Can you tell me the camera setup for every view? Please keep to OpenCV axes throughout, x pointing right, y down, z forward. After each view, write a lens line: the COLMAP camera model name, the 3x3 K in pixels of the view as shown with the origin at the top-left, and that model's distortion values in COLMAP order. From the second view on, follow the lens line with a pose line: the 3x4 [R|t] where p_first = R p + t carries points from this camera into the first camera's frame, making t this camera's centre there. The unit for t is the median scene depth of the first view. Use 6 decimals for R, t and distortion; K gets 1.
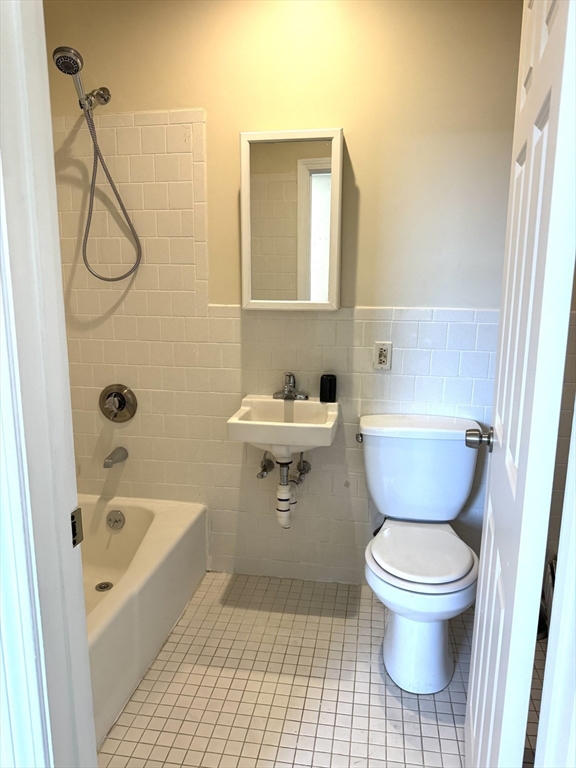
lens RADIAL K [[534.1, 0, 288.0], [0, 534.1, 384.0], [0, 0, 1]] dist [0.087059, -0.136776]
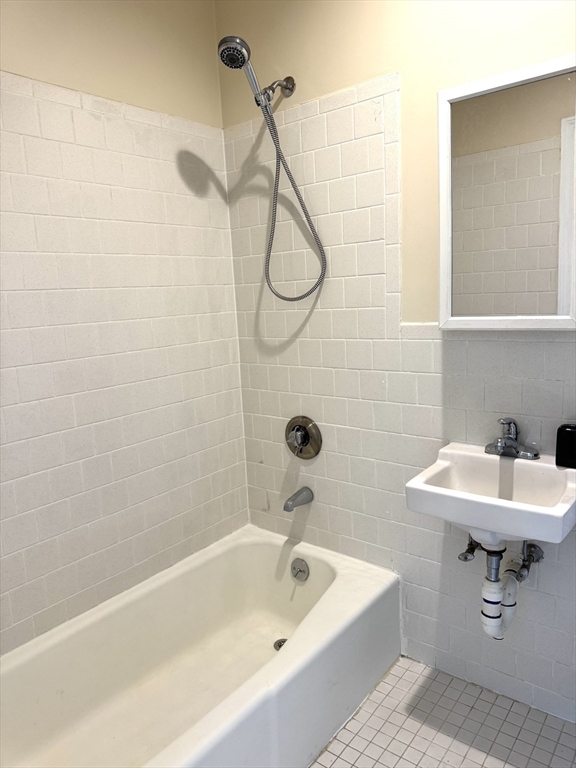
lens RADIAL K [[534.1, 0, 288.0], [0, 534.1, 384.0], [0, 0, 1]] dist [0.087059, -0.136776]
pose [[0.875538, 0.028242, -0.482324, 0.085994], [-0.028301, 0.999574, 0.007156, -0.060896], [0.482320, 0.007385, 0.875964, 0.235317]]
